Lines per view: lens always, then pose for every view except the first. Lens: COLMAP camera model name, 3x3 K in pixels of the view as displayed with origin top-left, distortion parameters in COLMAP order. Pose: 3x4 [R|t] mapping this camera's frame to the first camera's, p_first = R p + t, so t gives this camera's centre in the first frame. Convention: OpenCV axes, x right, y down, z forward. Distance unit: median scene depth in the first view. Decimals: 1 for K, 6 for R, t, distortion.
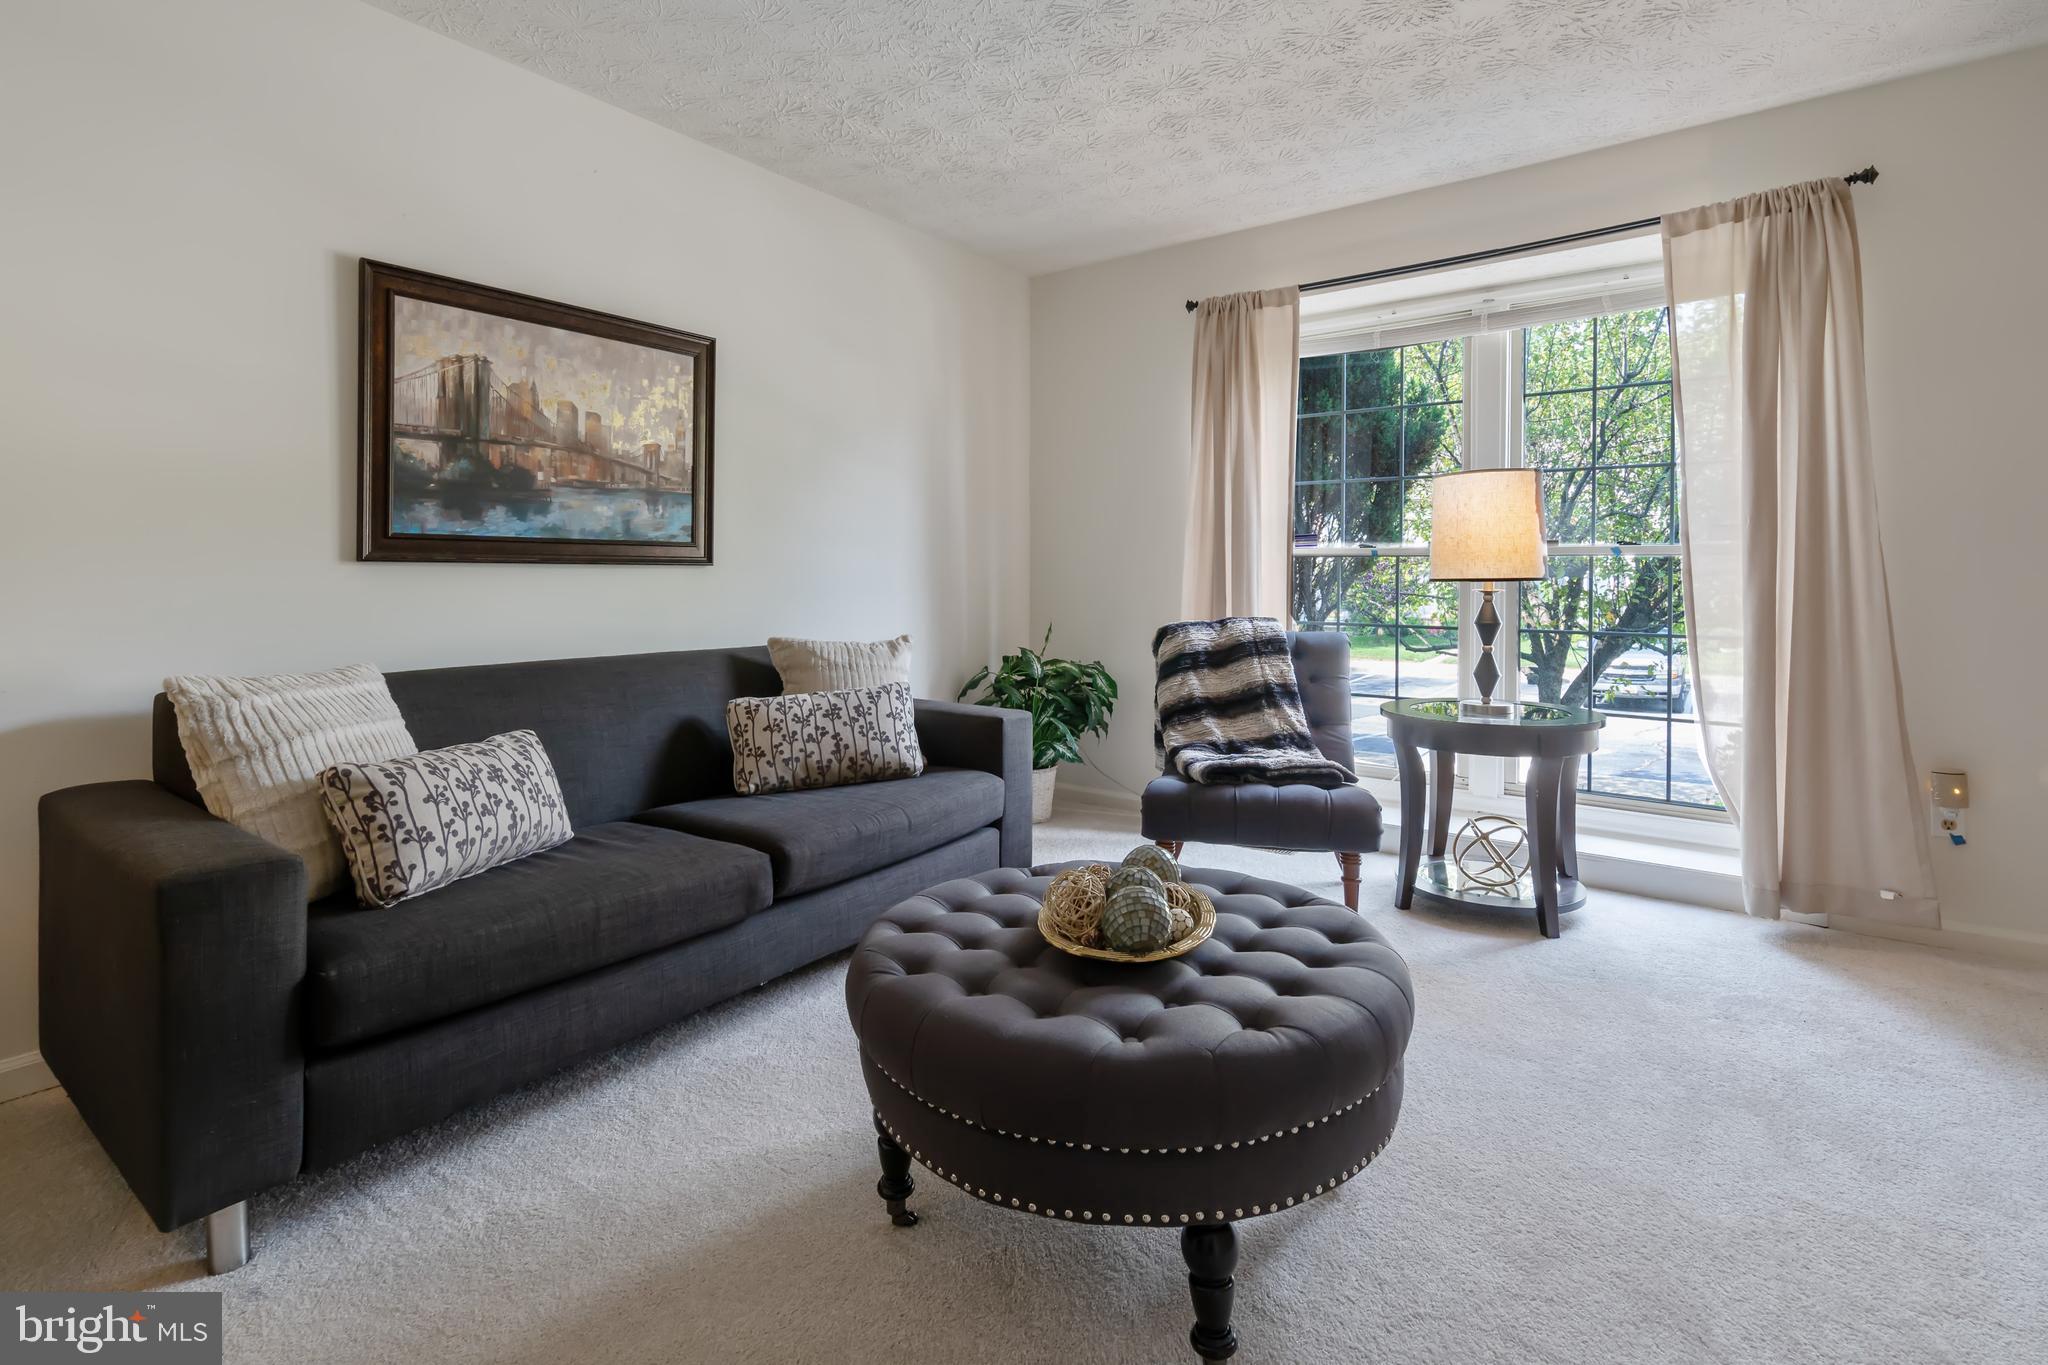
lens RADIAL K [[939.0, 0, 980.0], [0, 939.0, 569.5], [0, 0, 1]] dist [0.000034, 0.001155]
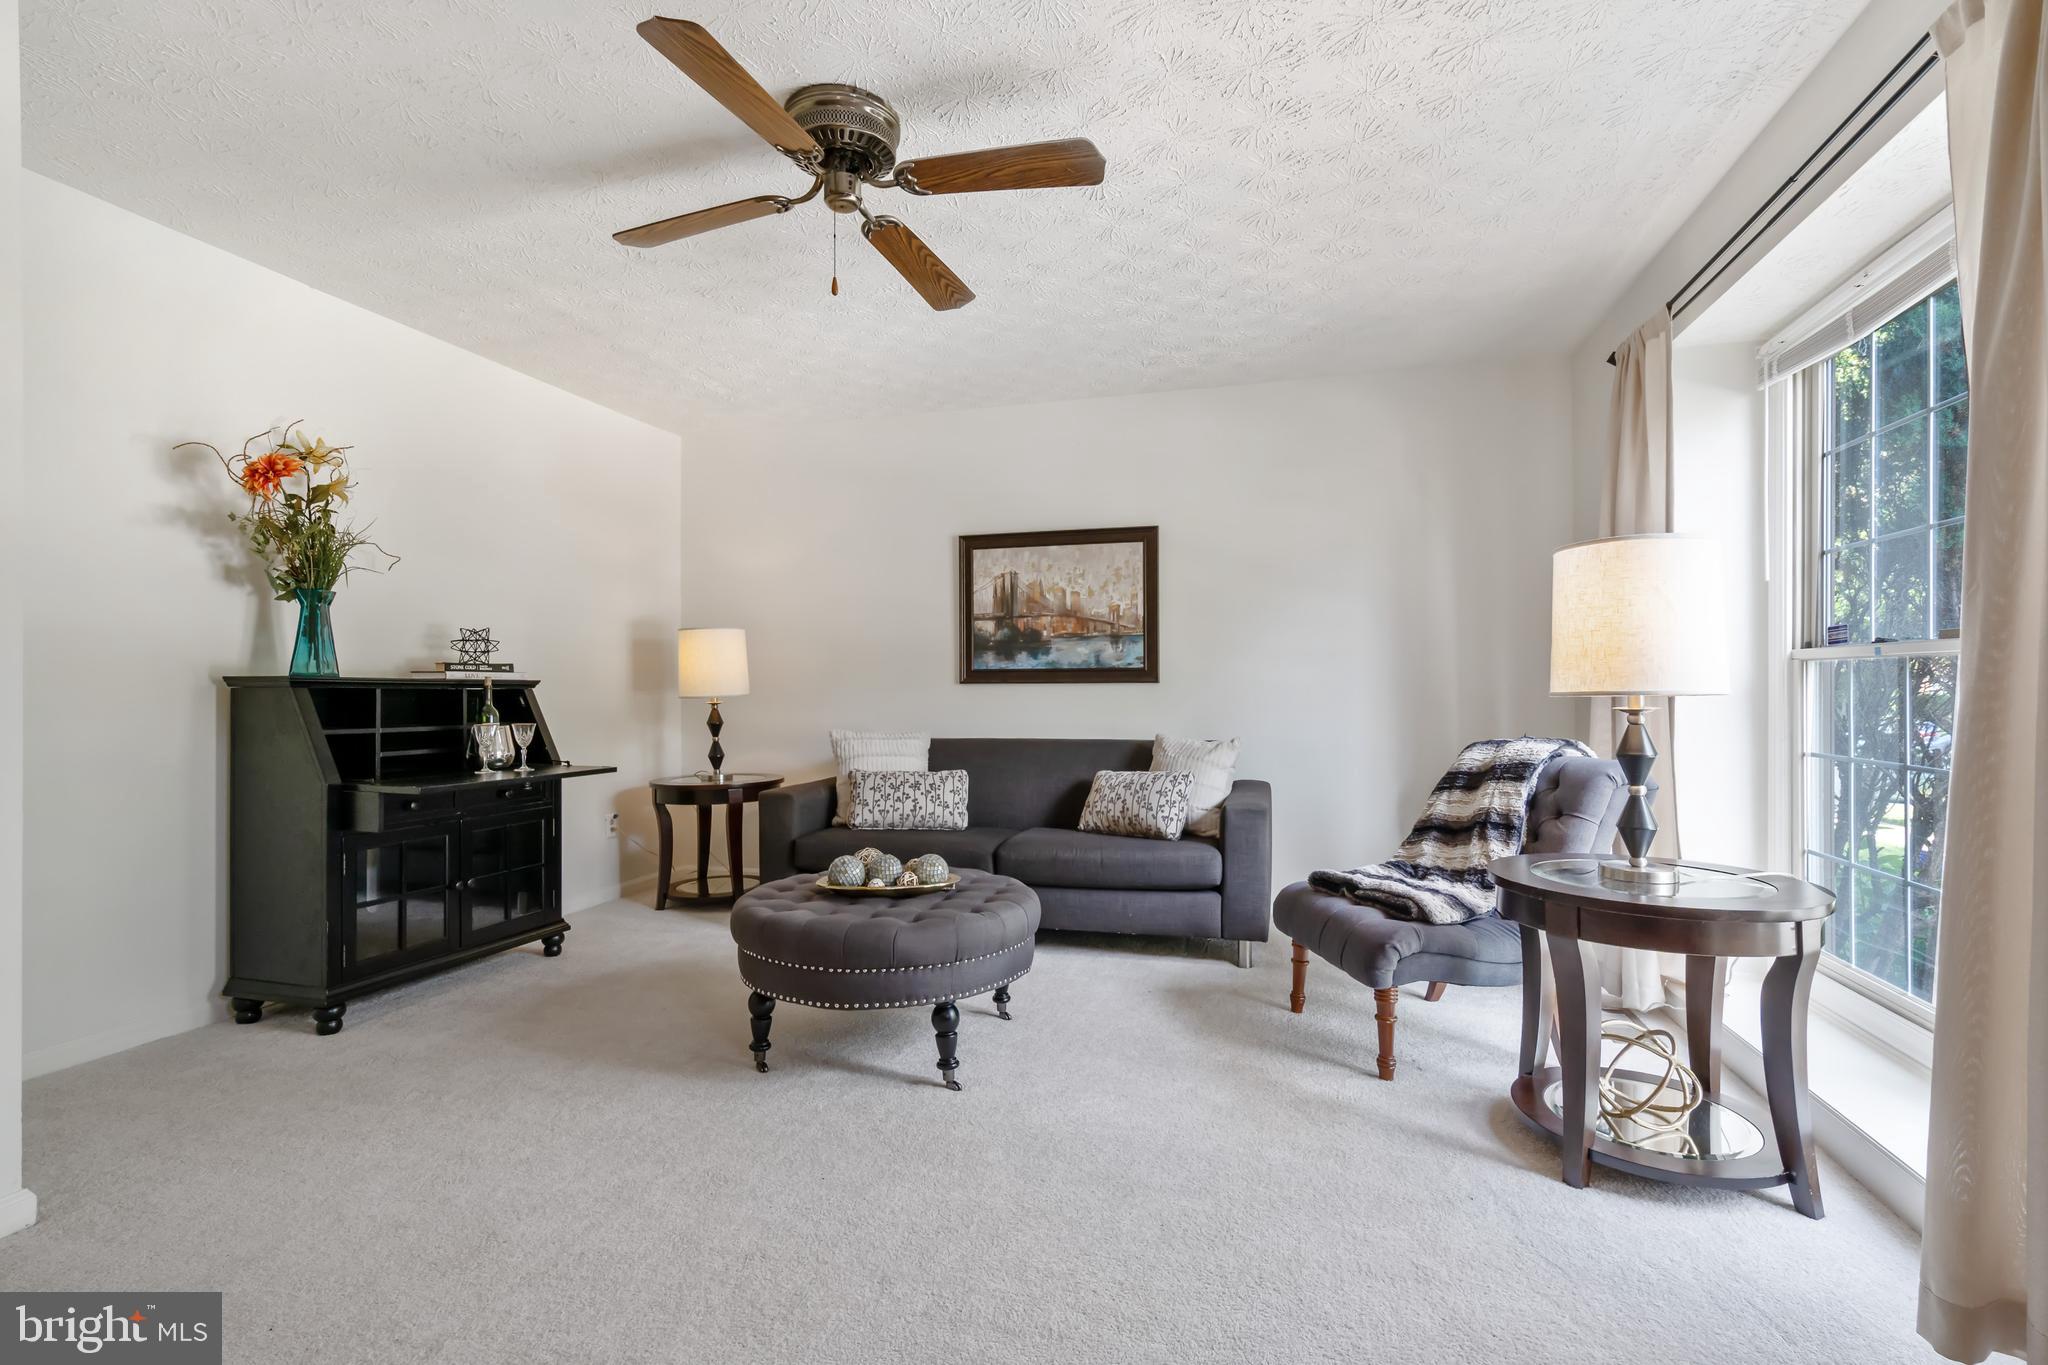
lens RADIAL K [[939.0, 0, 1037.1], [0, 939.0, 681.1], [0, 0, 1]] dist [0.000034, 0.001155]
pose [[0.369527, -0.010481, -0.929161, 1.136569], [0.006486, 0.999941, -0.008700, 0.004244], [0.929197, -0.002811, 0.369574, 0.345031]]
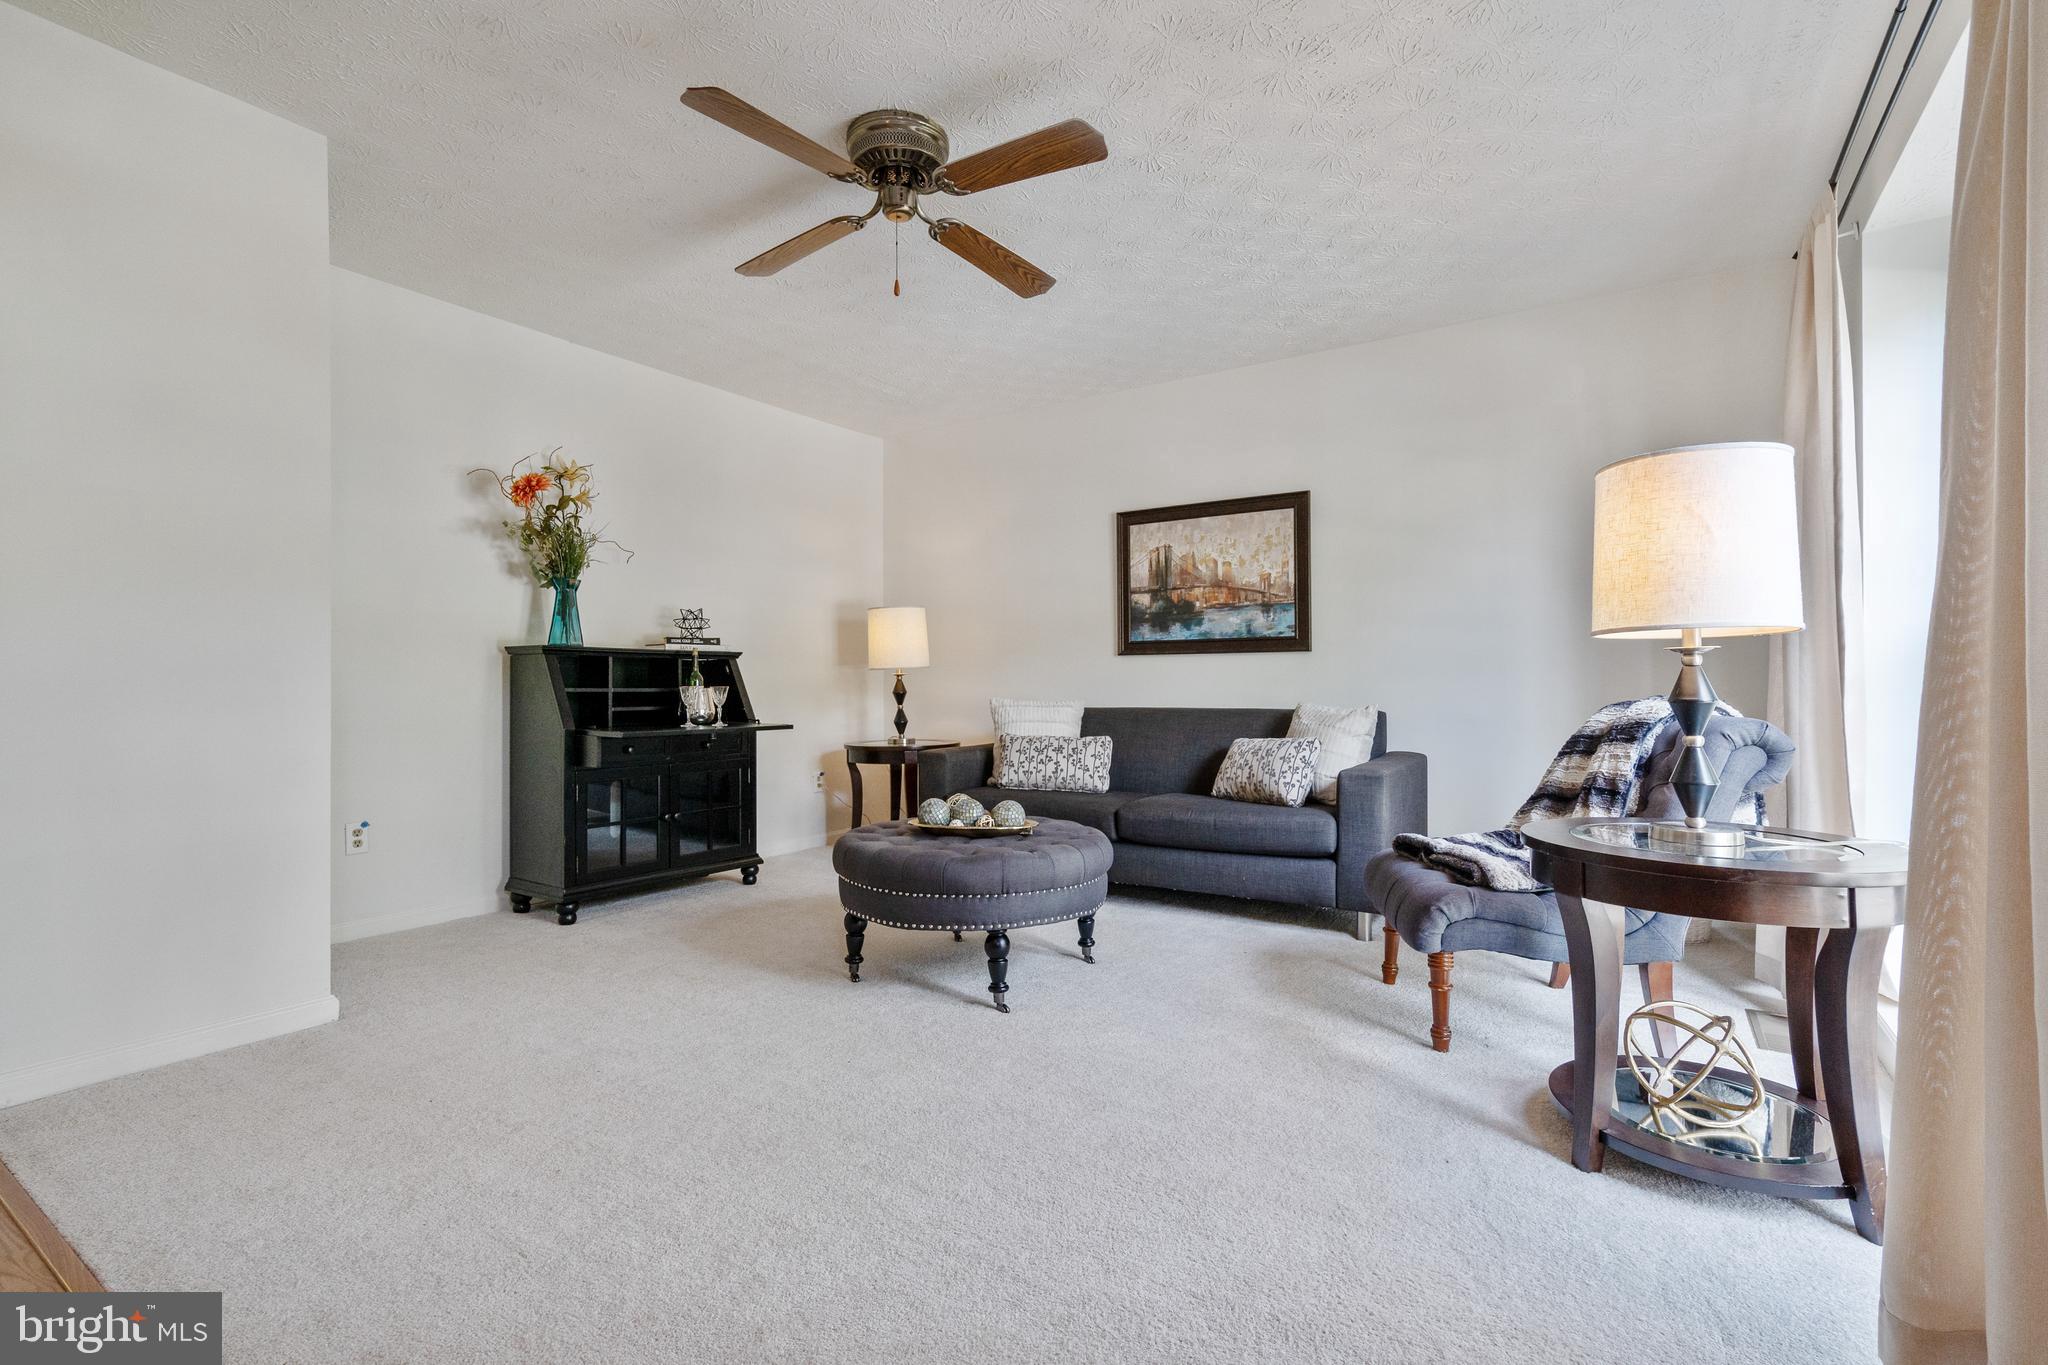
lens RADIAL K [[939.0, 0, 1033.6], [0, 939.0, 671.7], [0, 0, 1]] dist [0.000034, 0.001155]
pose [[0.068974, -0.013616, -0.997526, 1.251532], [0.008454, 0.999879, -0.013064, 0.046749], [0.997583, -0.007532, 0.069081, 0.573483]]
